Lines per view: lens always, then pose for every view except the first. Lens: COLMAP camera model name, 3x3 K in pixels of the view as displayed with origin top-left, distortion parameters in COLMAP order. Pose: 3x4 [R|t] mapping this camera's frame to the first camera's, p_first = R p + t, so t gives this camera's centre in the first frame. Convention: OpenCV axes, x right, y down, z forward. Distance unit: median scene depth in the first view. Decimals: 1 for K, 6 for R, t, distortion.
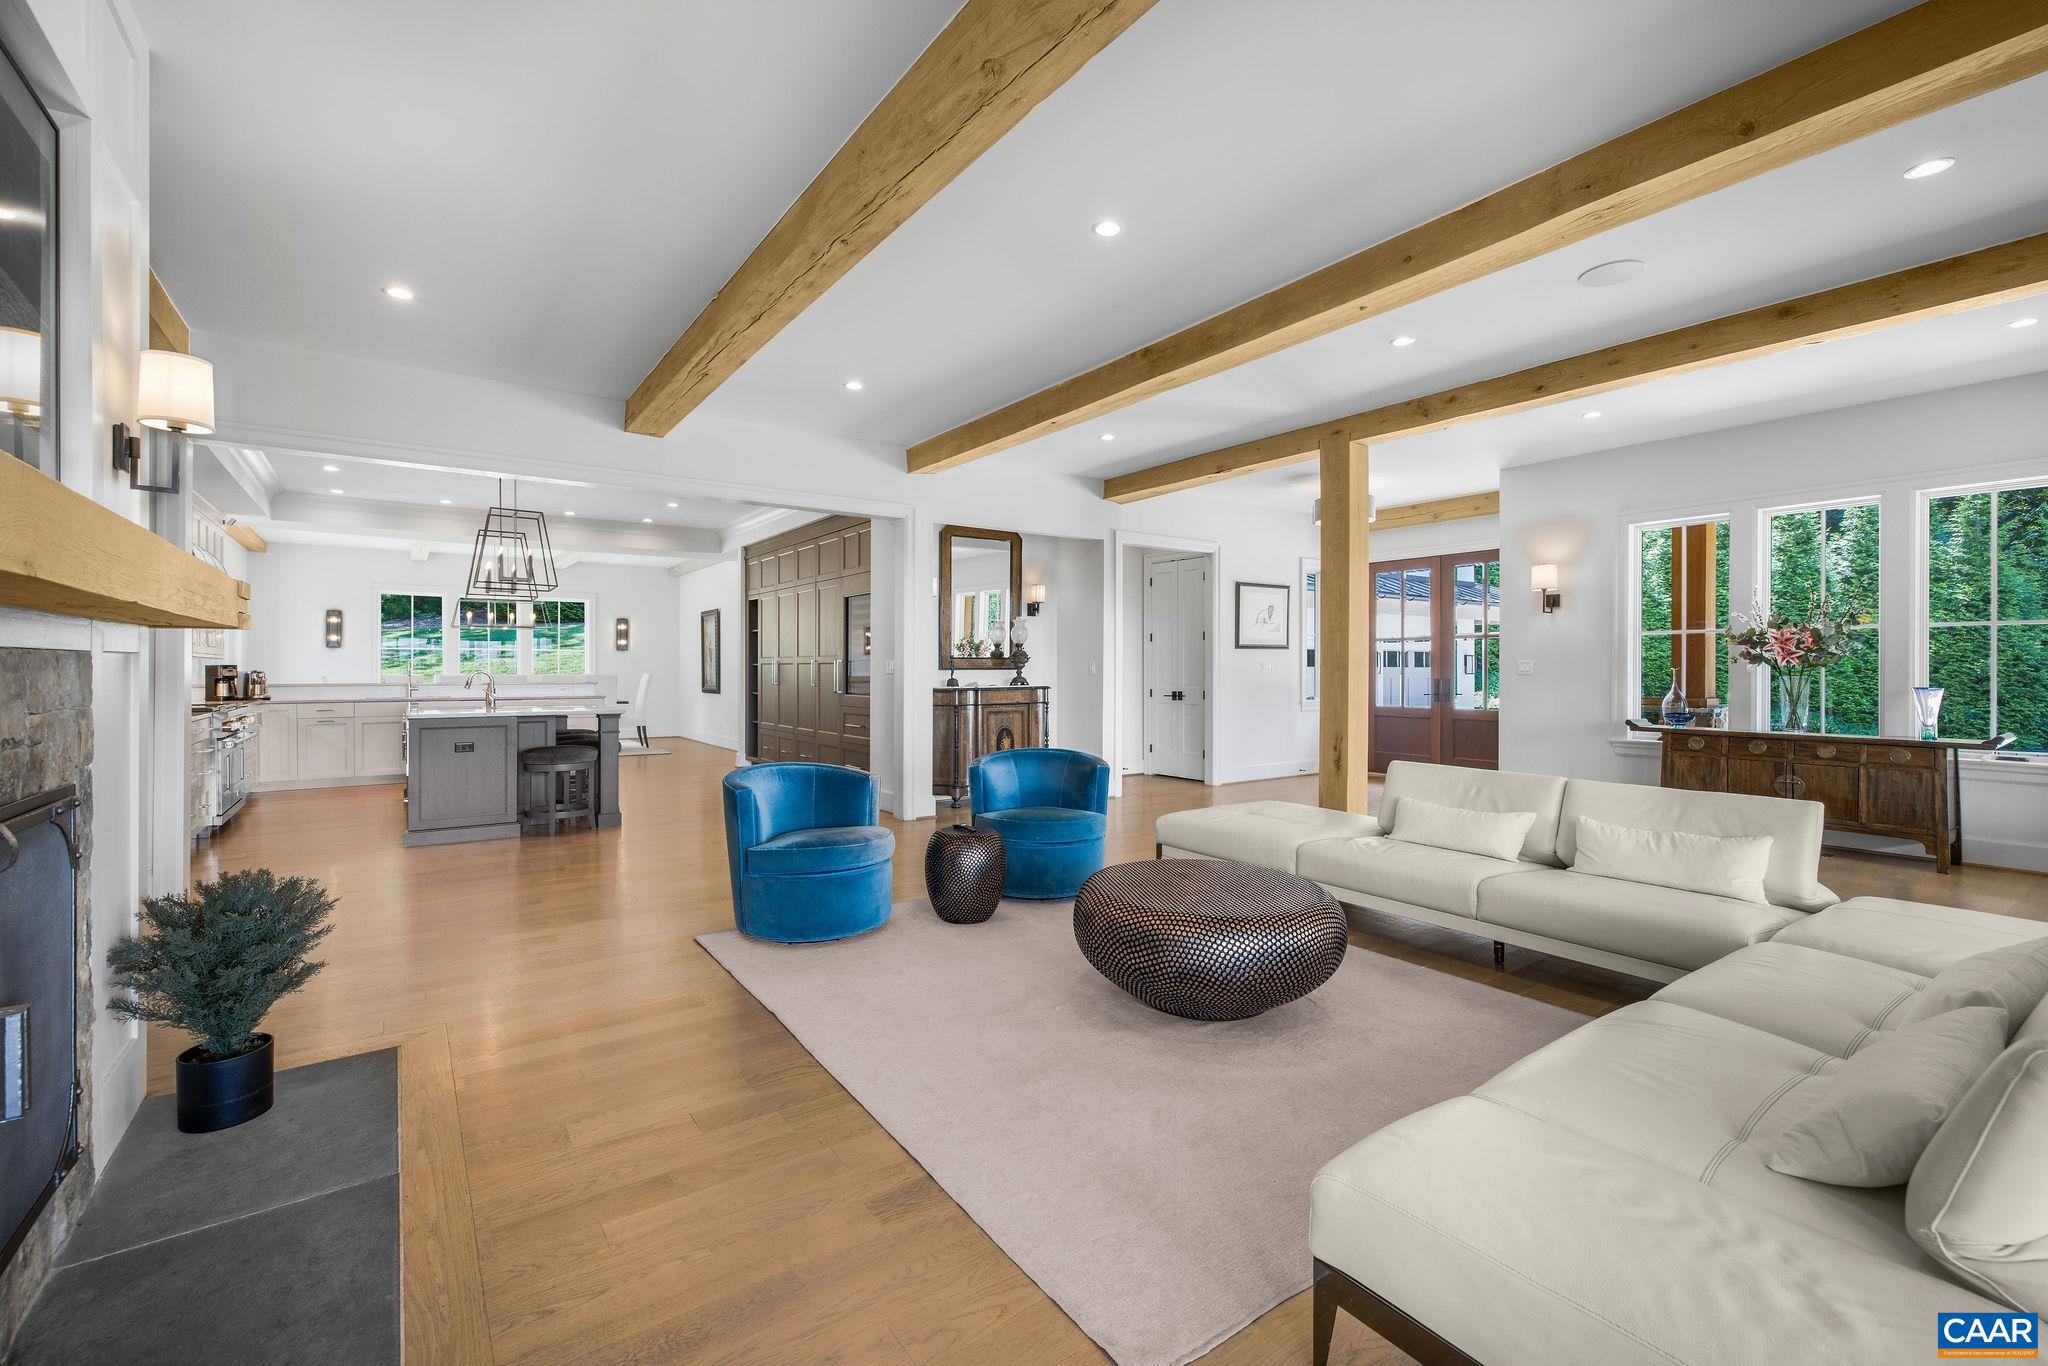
lens RADIAL K [[884.1, 0, 1020.4], [0, 884.1, 674.3], [0, 0, 1]] dist [0.004525, -0.000591]
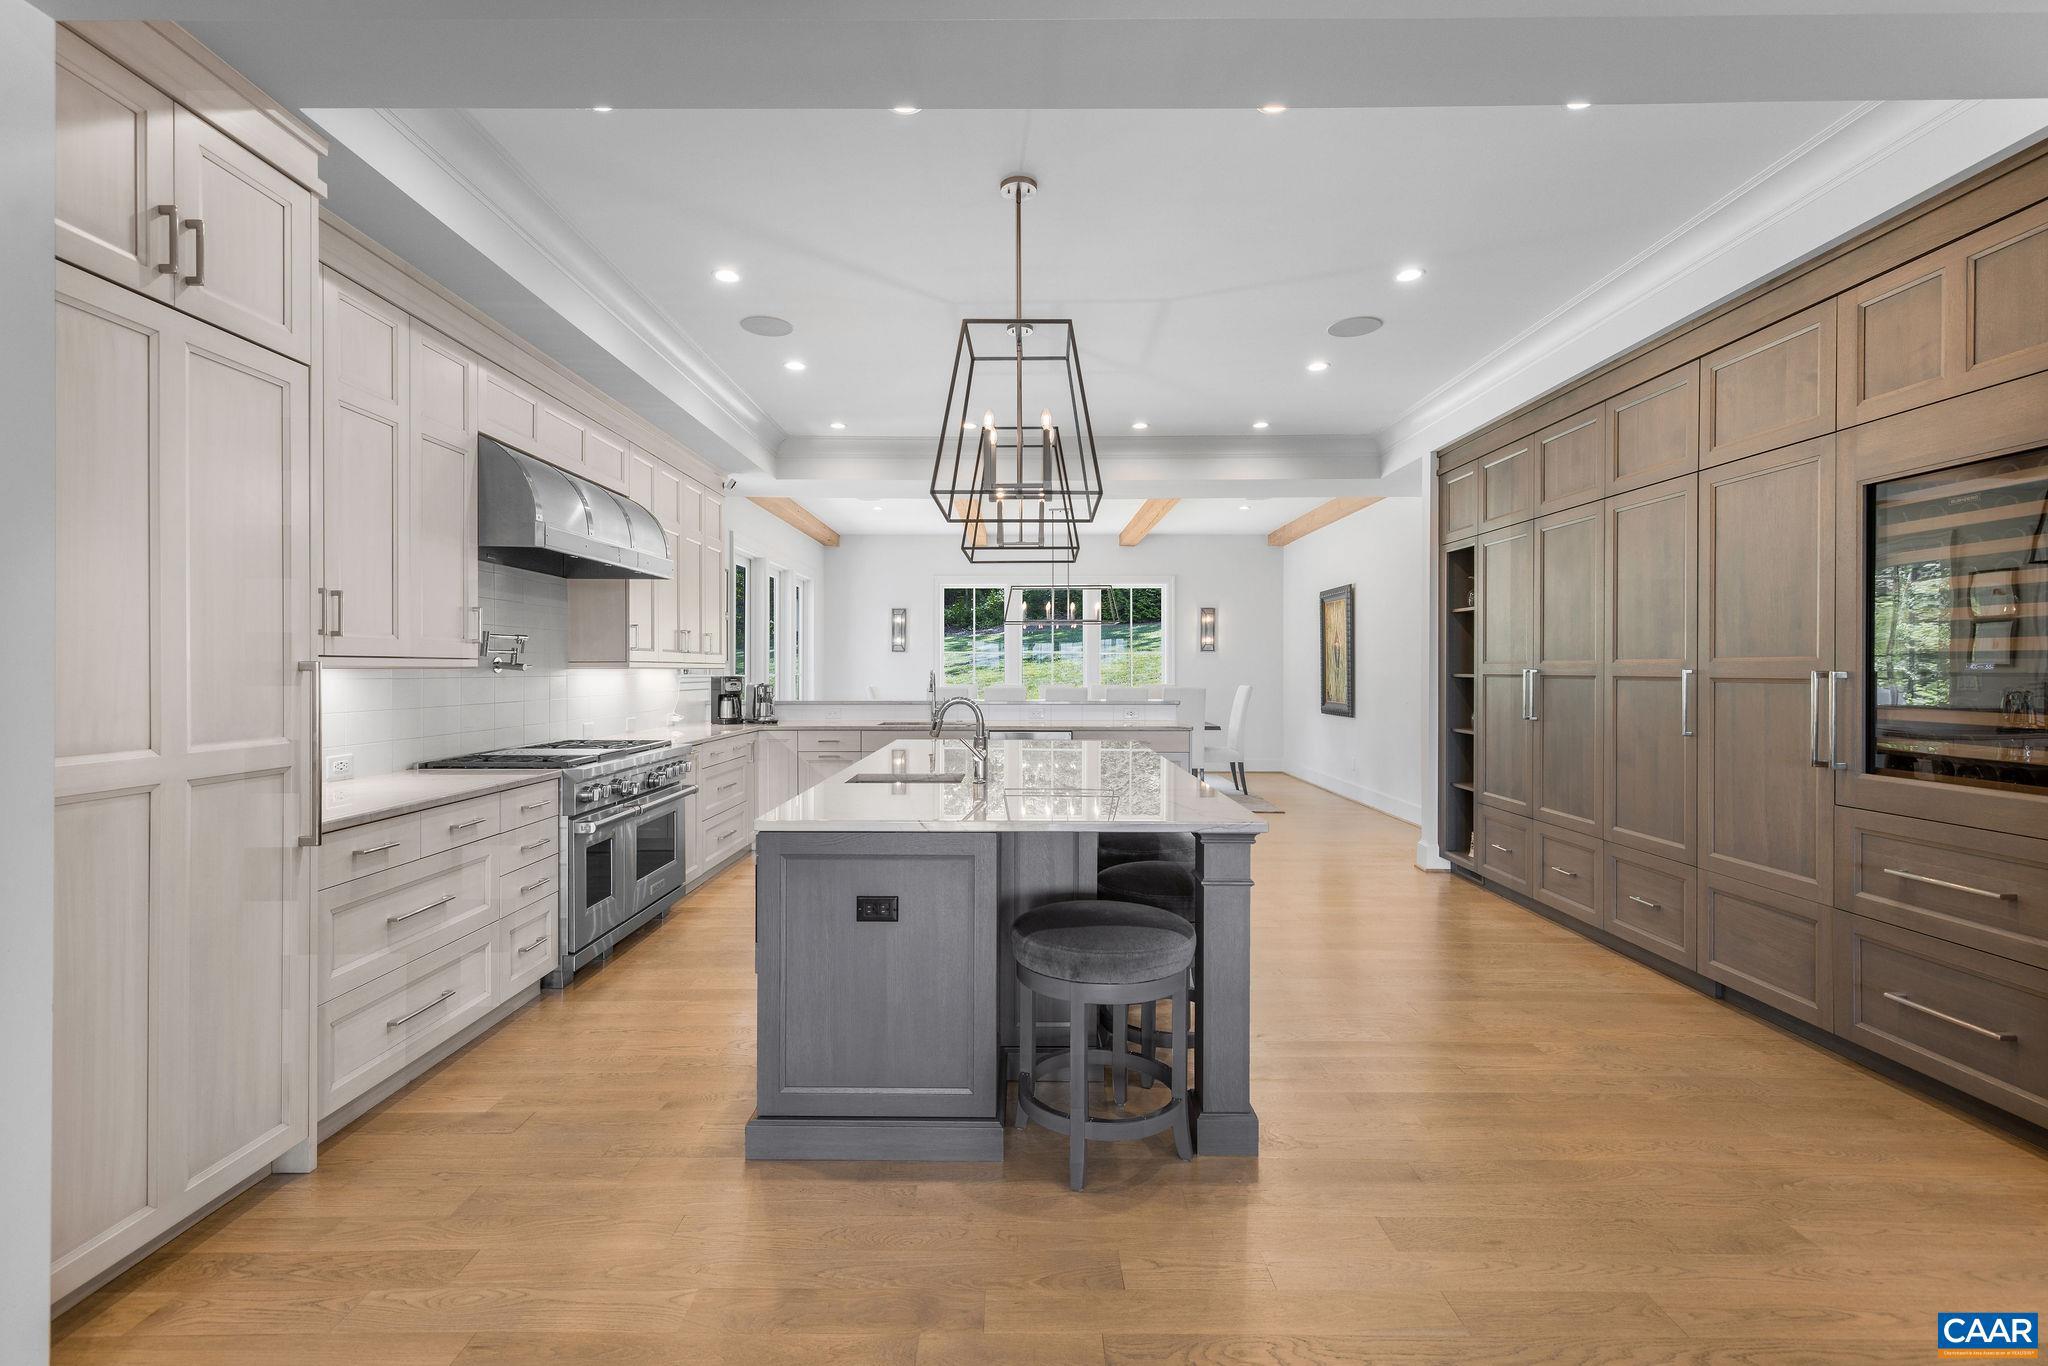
lens RADIAL K [[884.1, 0, 1016.8], [0, 884.1, 668.8], [0, 0, 1]] dist [0.004525, -0.000591]
pose [[0.814320, 0.000673, -0.580416, -0.179357], [-0.004009, 0.999982, -0.004465, -0.010093], [0.580403, 0.005963, 0.814308, 0.363867]]
